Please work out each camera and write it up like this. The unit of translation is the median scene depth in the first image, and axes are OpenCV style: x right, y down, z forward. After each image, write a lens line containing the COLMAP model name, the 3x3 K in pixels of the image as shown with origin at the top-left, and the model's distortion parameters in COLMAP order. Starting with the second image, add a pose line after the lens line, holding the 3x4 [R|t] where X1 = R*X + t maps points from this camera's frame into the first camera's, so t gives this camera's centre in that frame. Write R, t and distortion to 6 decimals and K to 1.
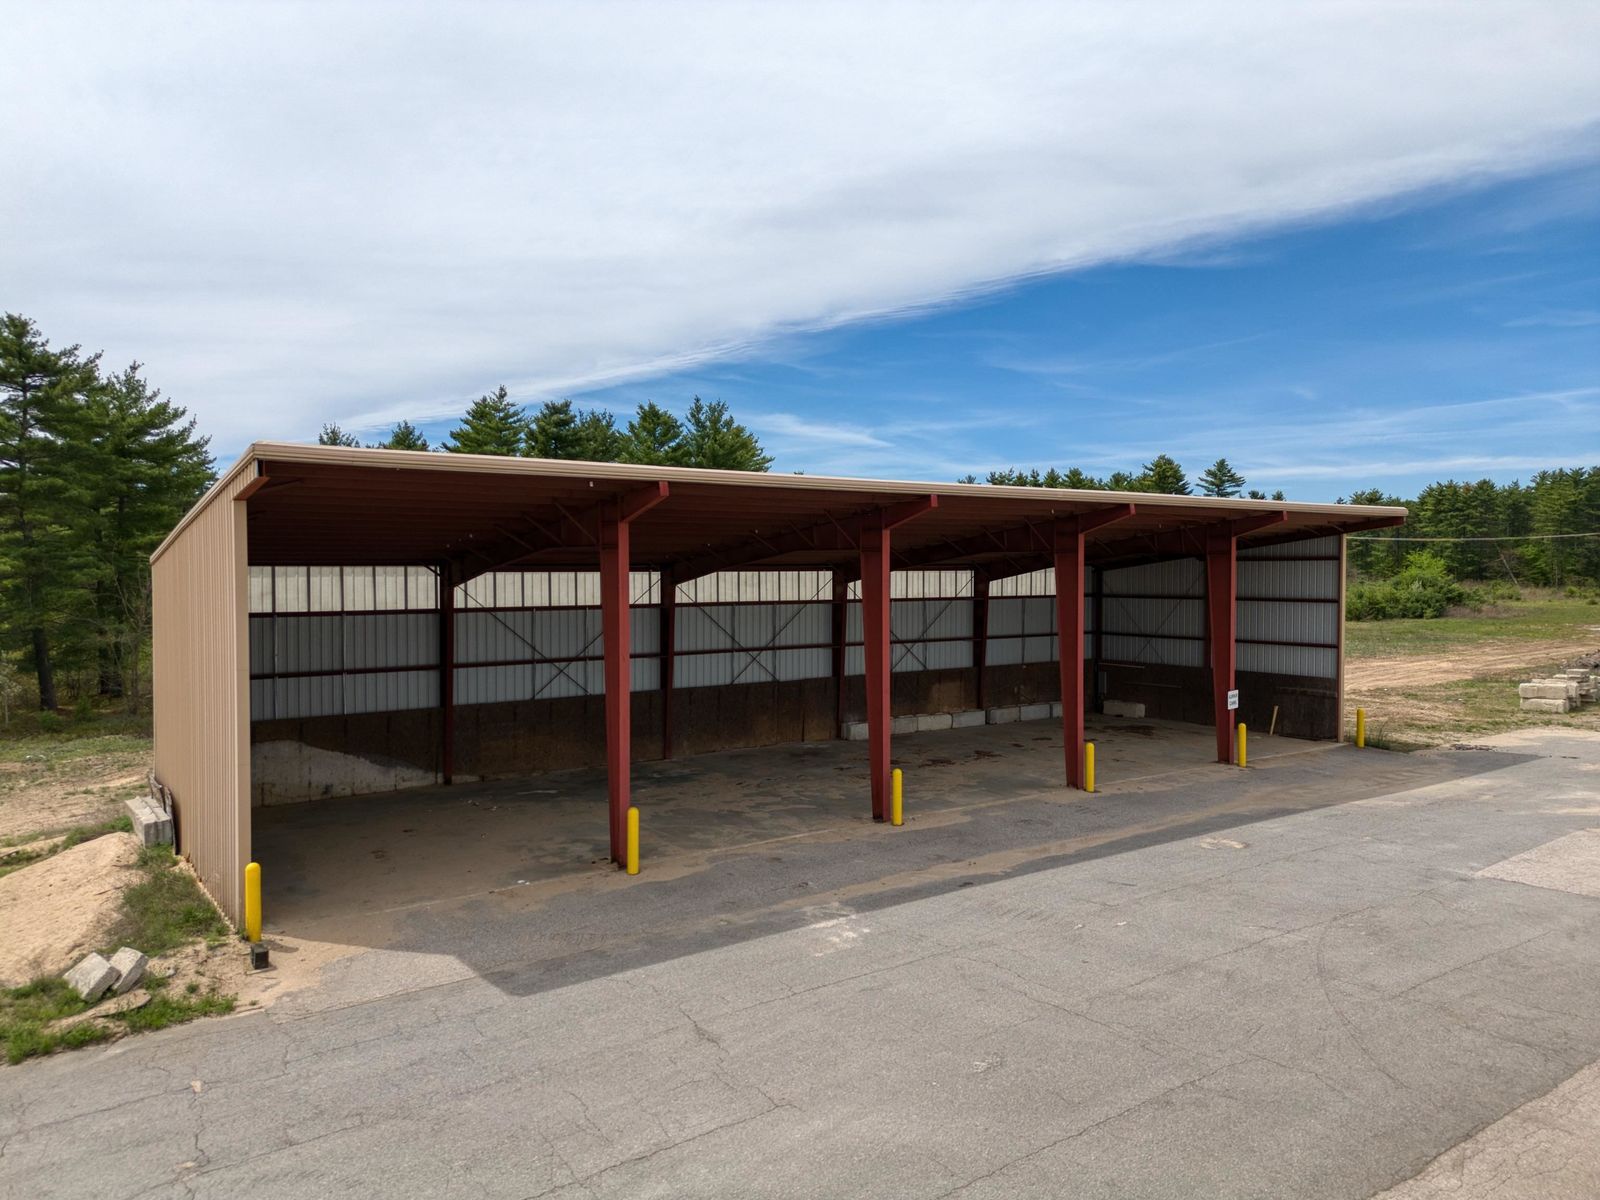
lens RADIAL K [[1114.2, 0, 799.6], [0, 1114.2, 604.0], [0, 0, 1]] dist [0.086984, -0.086202]
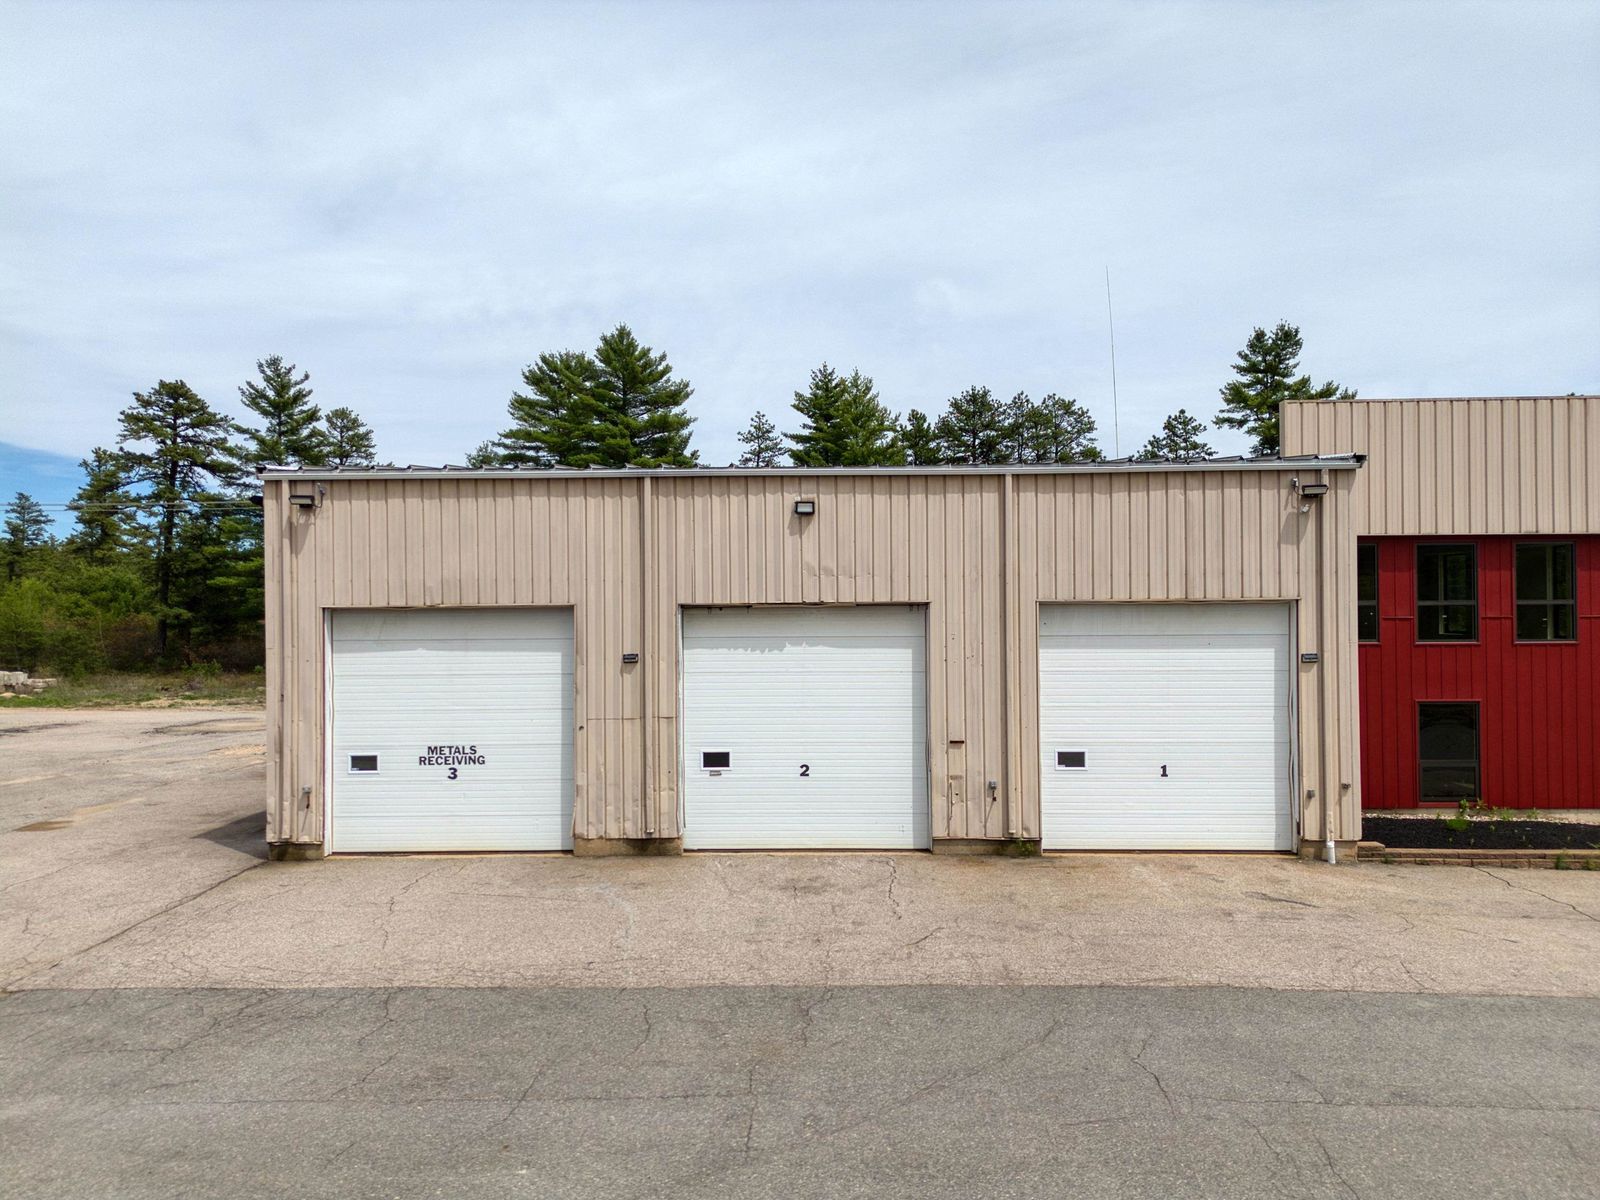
lens RADIAL K [[1114.2, 0, 799.6], [0, 1114.2, 604.0], [0, 0, 1]] dist [0.086984, -0.086202]
pose [[-0.799823, 0.012978, 0.600096, 0.081332], [0.029010, 0.999434, 0.017050, 0.044140], [-0.599535, 0.031046, -0.799746, 0.764731]]
